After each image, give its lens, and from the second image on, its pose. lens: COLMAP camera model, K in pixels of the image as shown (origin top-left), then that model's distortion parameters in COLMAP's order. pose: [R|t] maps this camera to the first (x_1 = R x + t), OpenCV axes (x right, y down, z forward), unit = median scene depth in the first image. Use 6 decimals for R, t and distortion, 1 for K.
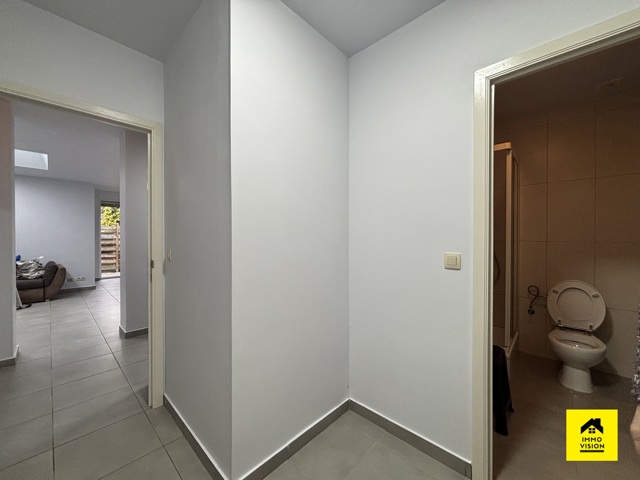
lens RADIAL K [[257.8, 0, 316.7], [0, 257.8, 239.2], [0, 0, 1]] dist [-0.000850, -0.000018]
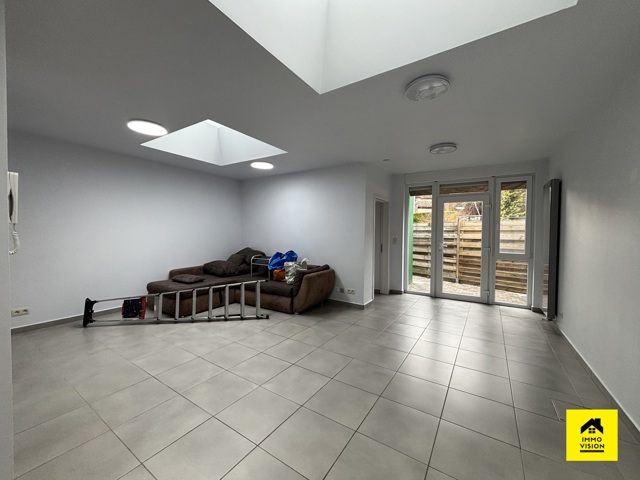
lens RADIAL K [[257.8, 0, 324.9], [0, 257.8, 237.8], [0, 0, 1]] dist [-0.000850, -0.000018]
pose [[0.201192, 0.022235, -0.979299, -0.228807], [-0.021841, 0.999596, 0.018209, -0.018704], [0.979308, 0.017725, 0.201597, 0.911055]]
